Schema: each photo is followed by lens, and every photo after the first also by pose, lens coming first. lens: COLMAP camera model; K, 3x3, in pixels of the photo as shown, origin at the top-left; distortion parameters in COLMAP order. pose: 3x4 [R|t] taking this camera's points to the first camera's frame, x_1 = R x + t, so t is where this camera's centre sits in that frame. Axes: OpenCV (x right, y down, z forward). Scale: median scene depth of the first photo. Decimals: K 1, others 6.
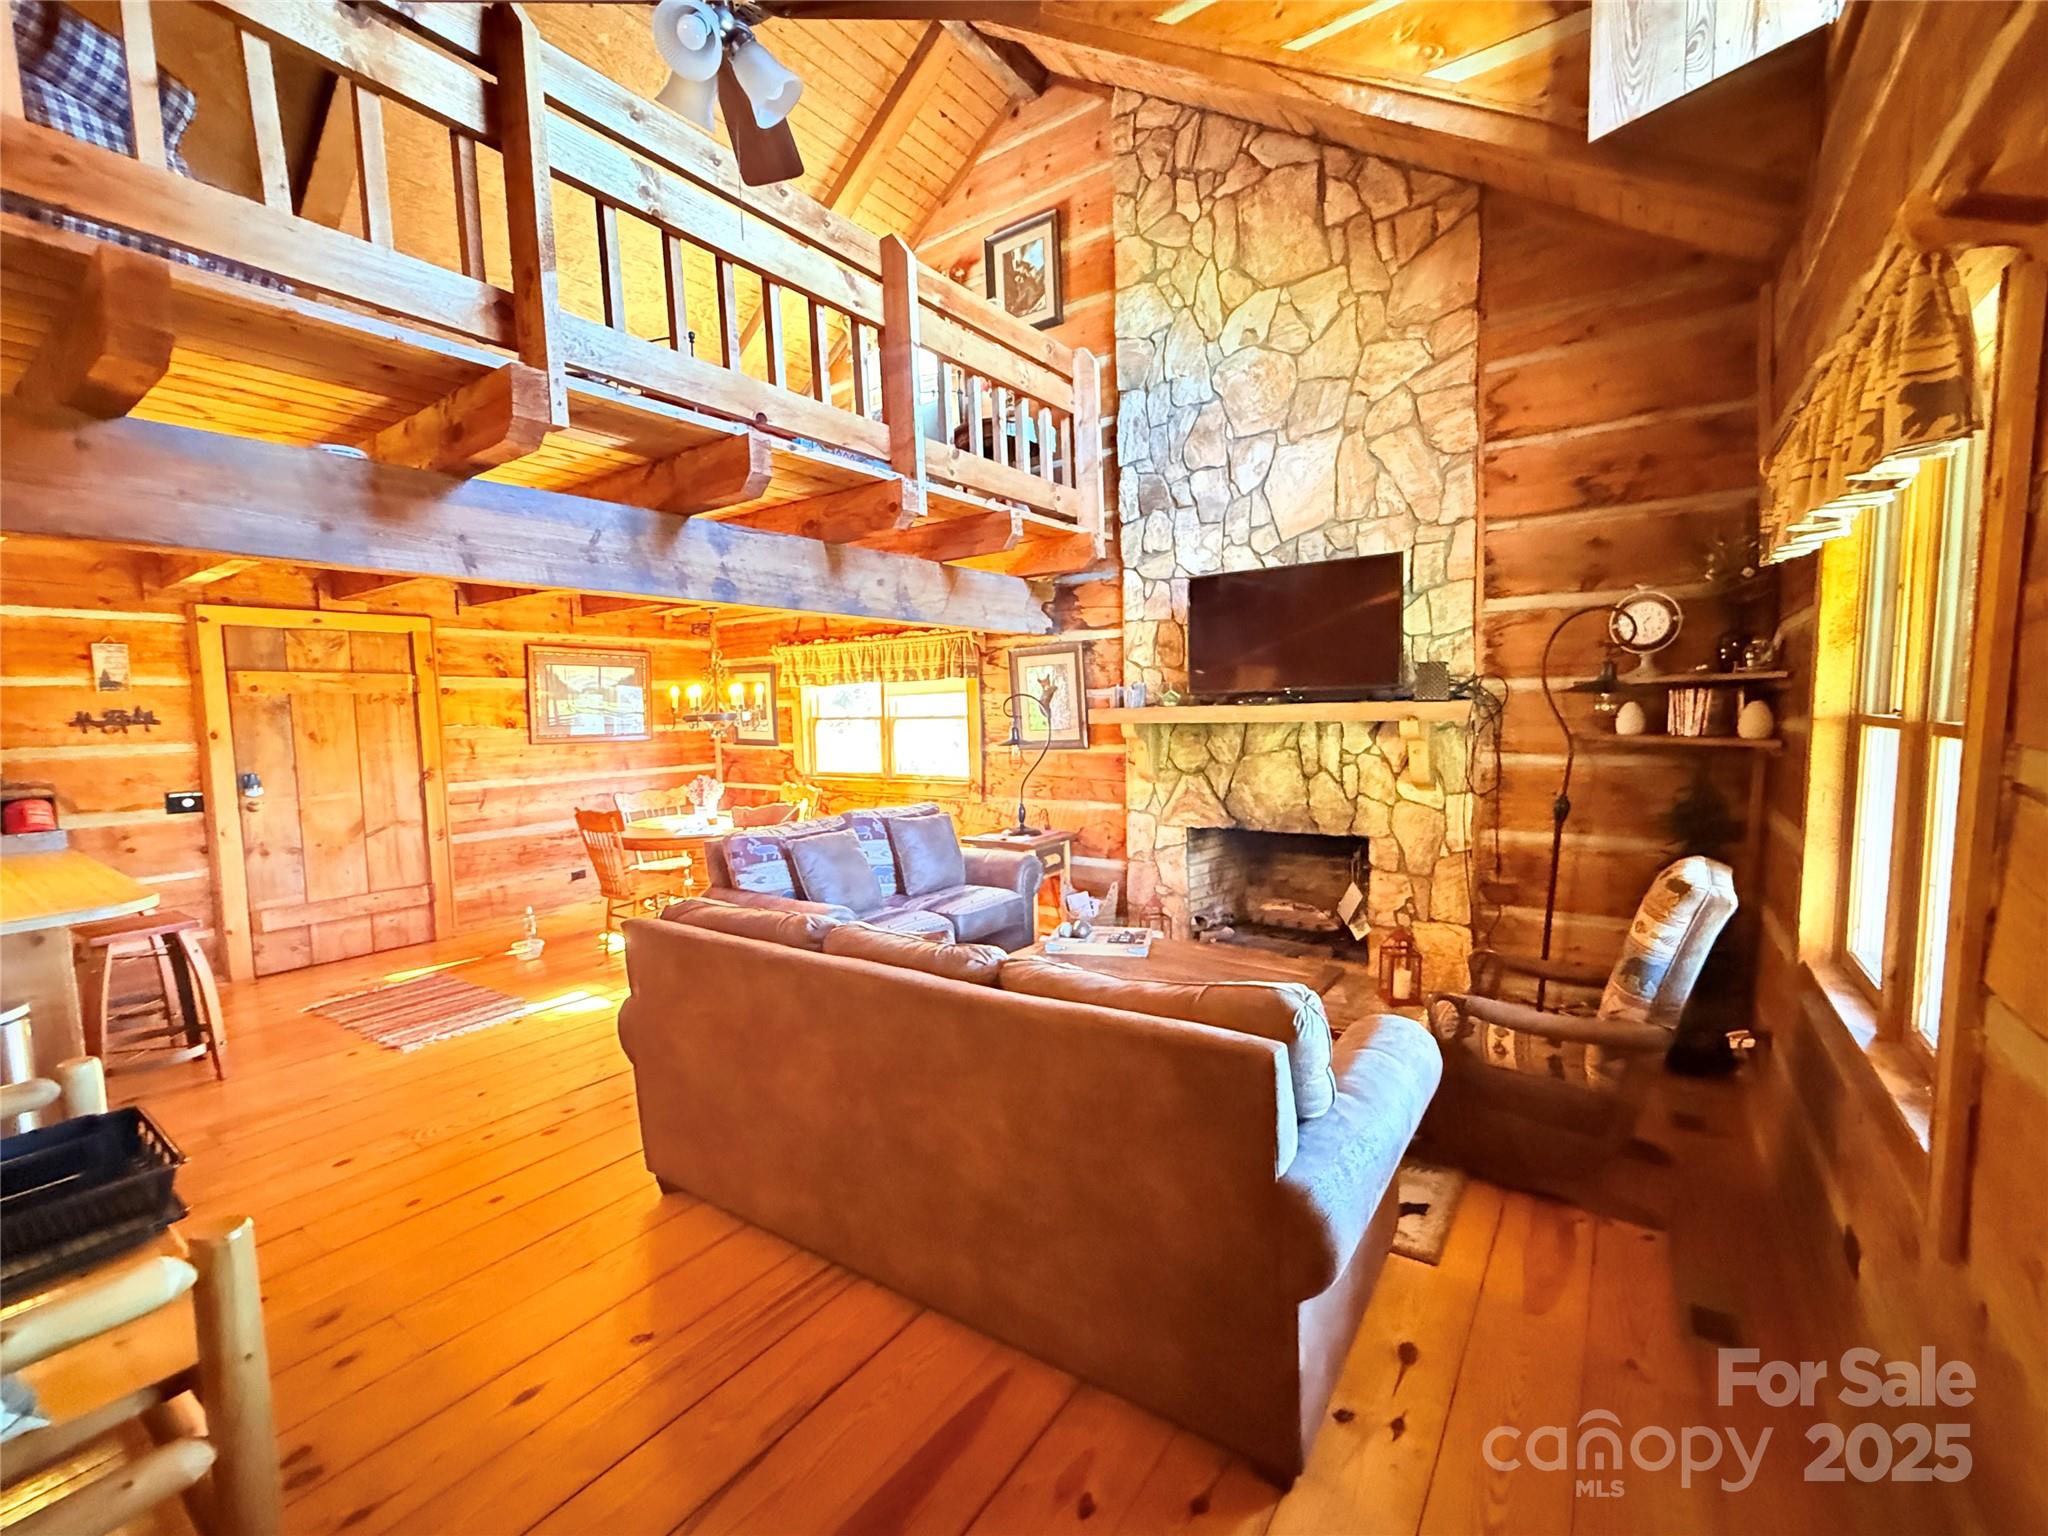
lens RADIAL K [[844.4, 0, 1035.1], [0, 844.4, 768.4], [0, 0, 1]] dist [-0.000834, -0.000339]
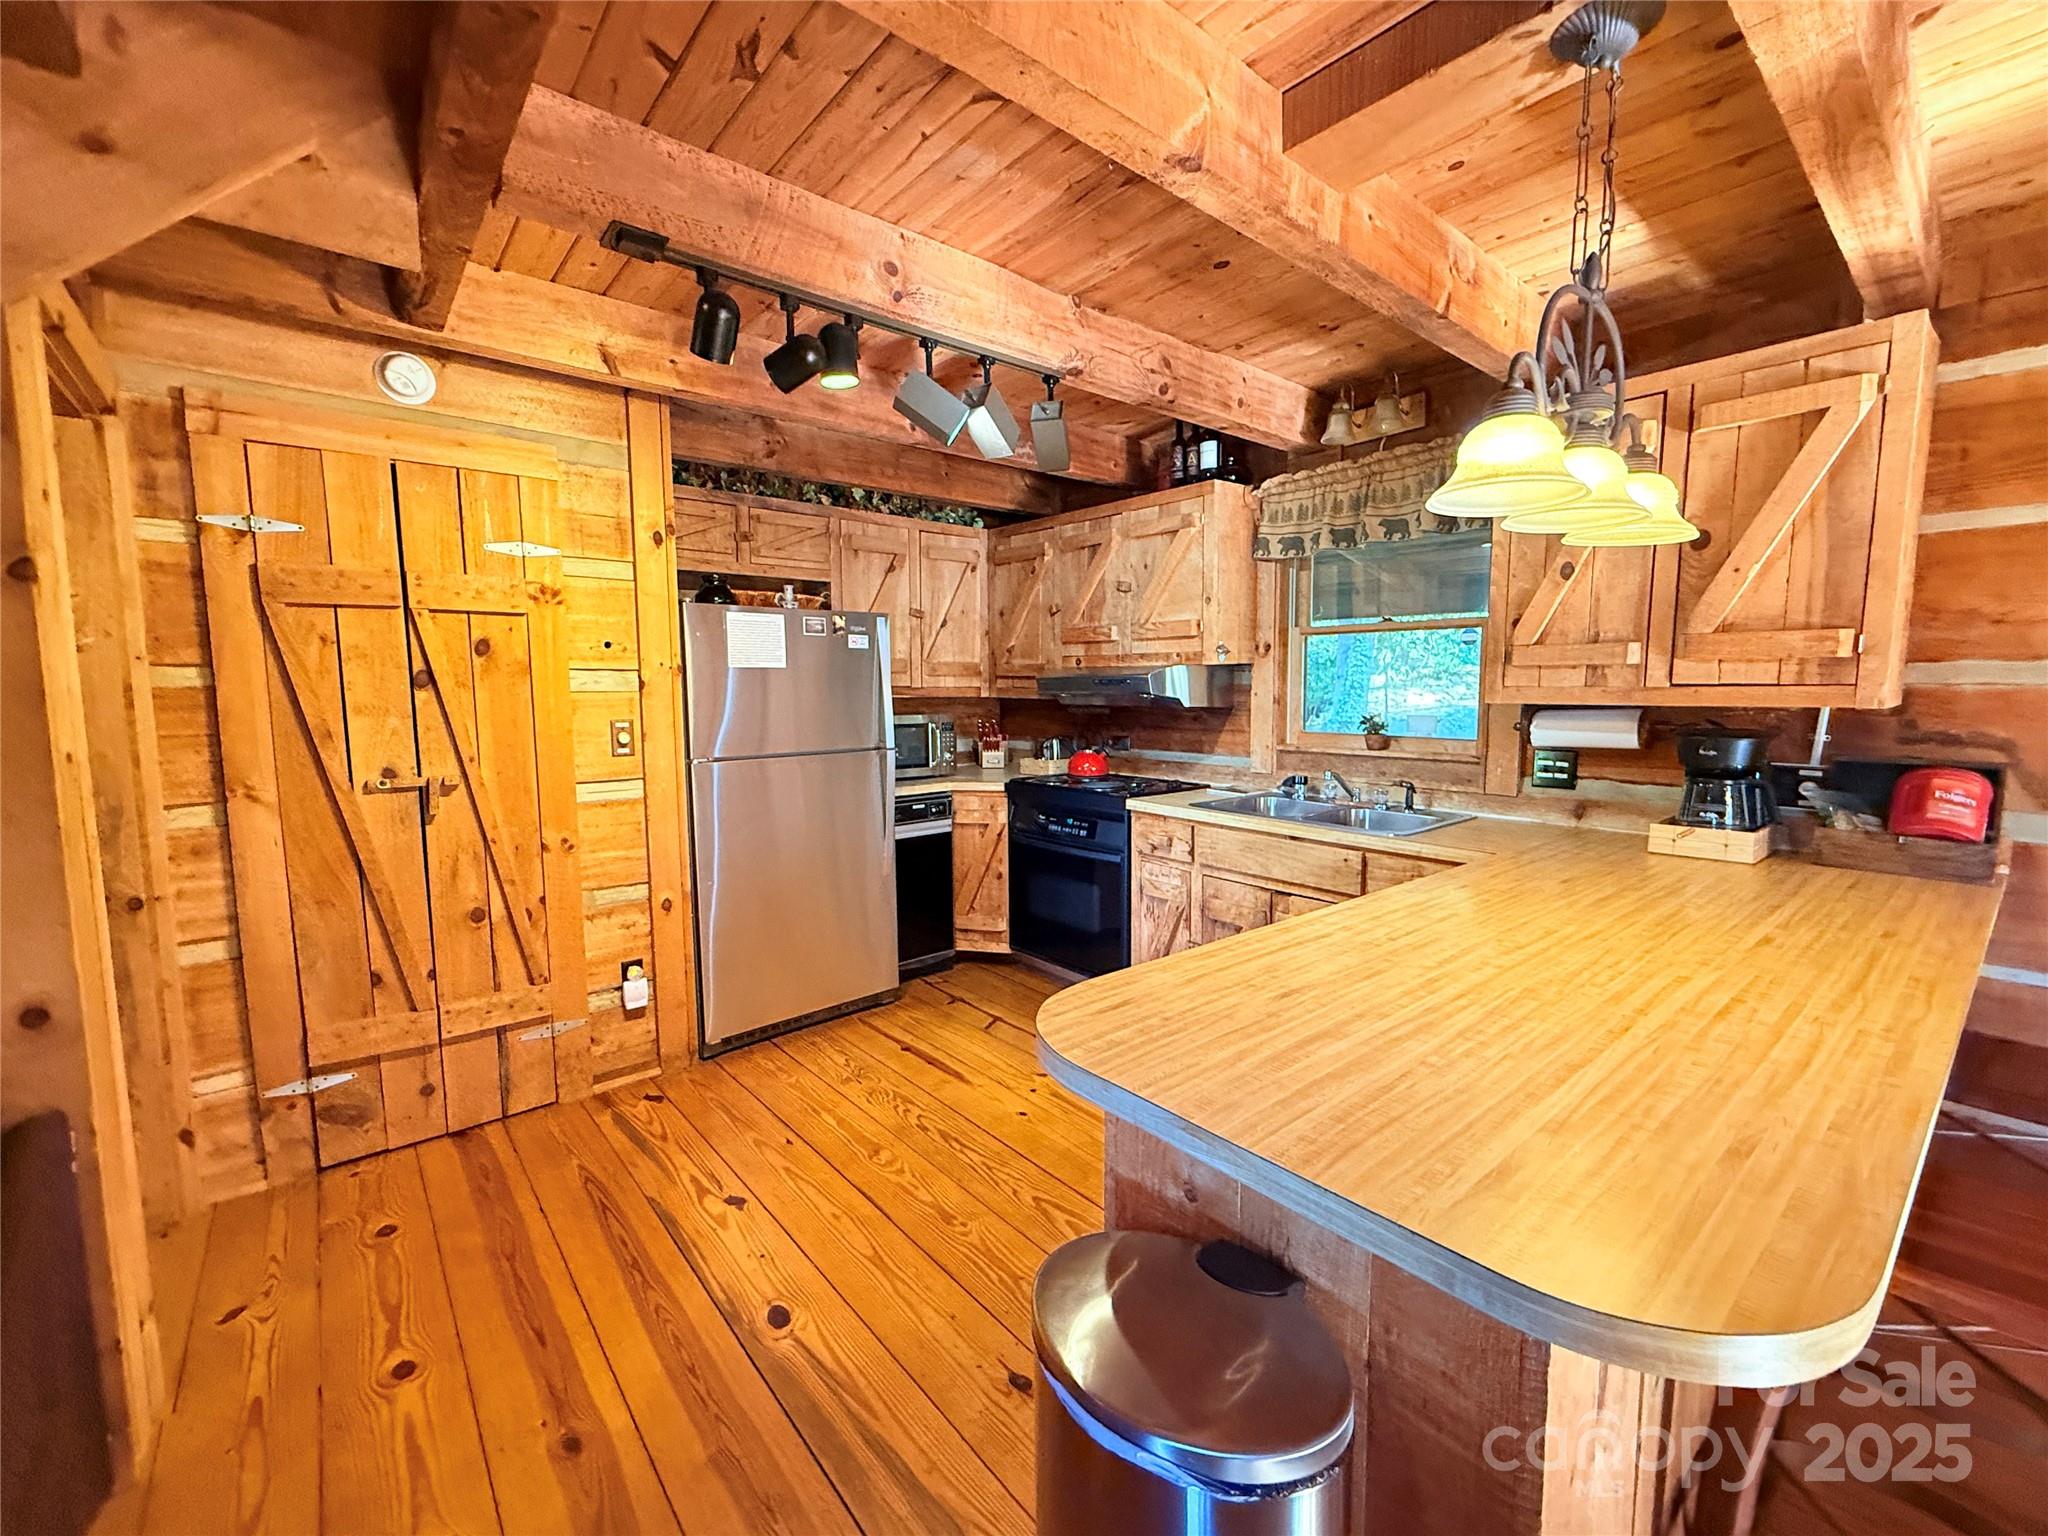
lens RADIAL K [[850.4, 0, 1022.7], [0, 850.4, 767.4], [0, 0, 1]] dist [-0.002019, 0.000051]
pose [[-0.266485, 0.123861, -0.955848, -0.587002], [-0.063360, 0.987312, 0.145602, -0.000148], [0.961754, 0.099363, -0.255256, 0.609618]]
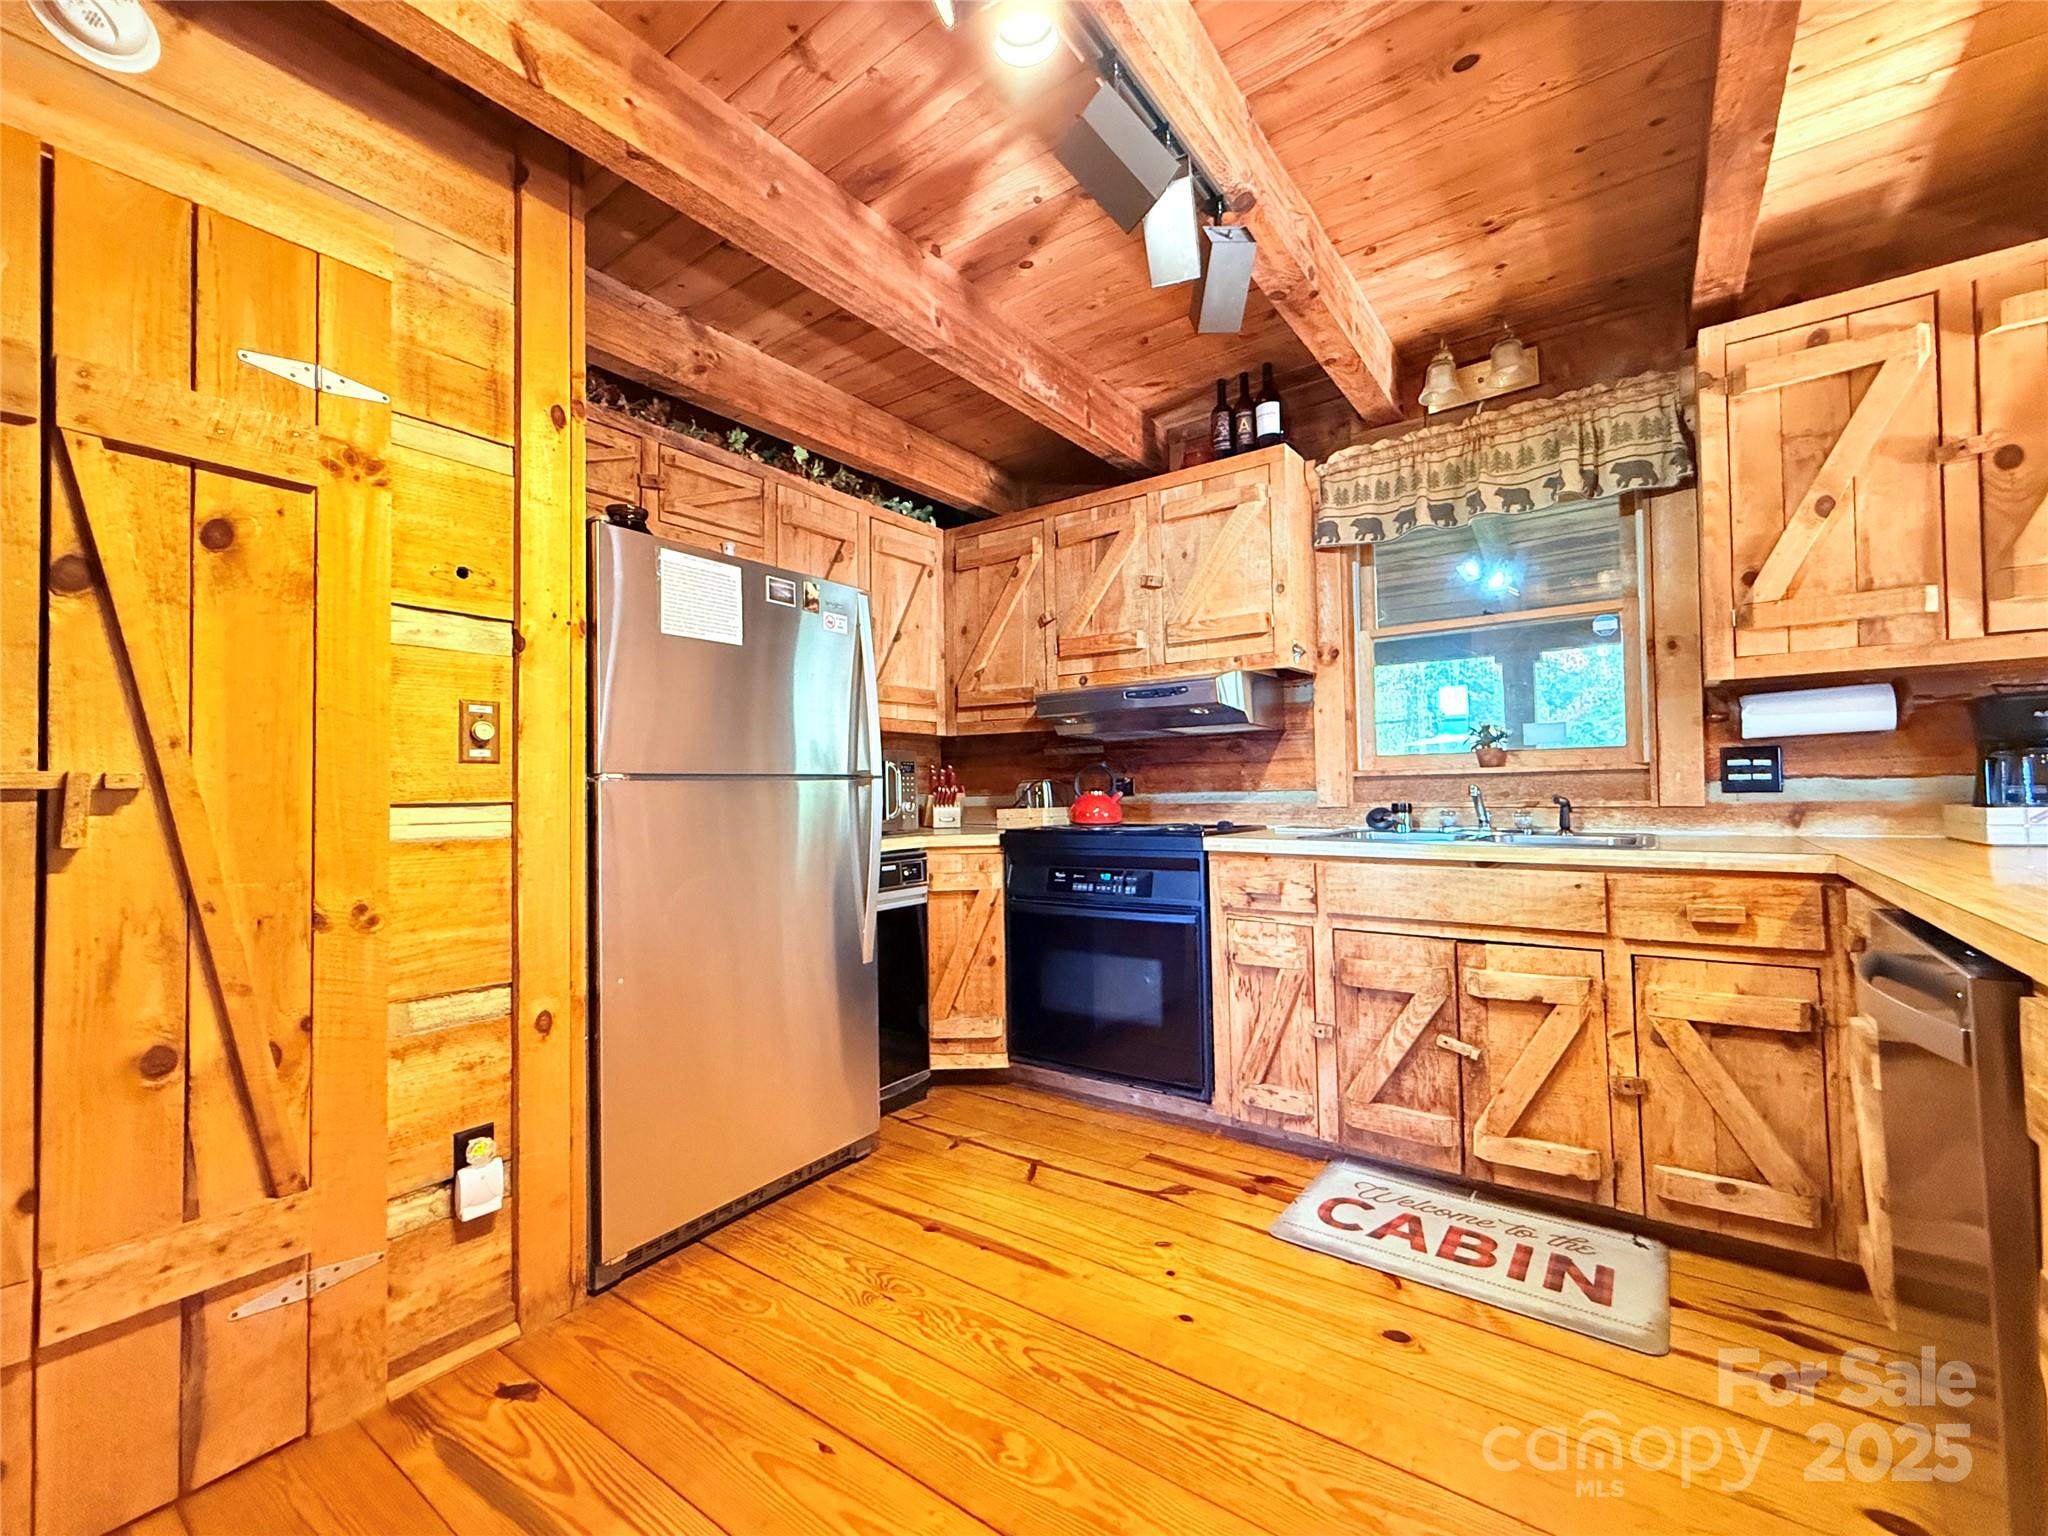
lens RADIAL K [[854.5, 0, 1024.0], [0, 854.5, 768.0], [0, 0, 1]] dist [-0.001131, -0.000099]
pose [[-0.028322, -0.001533, -0.999598, -0.762622], [-0.061849, 0.998085, 0.000221, 0.097045], [0.997684, 0.061831, -0.028363, 0.392168]]
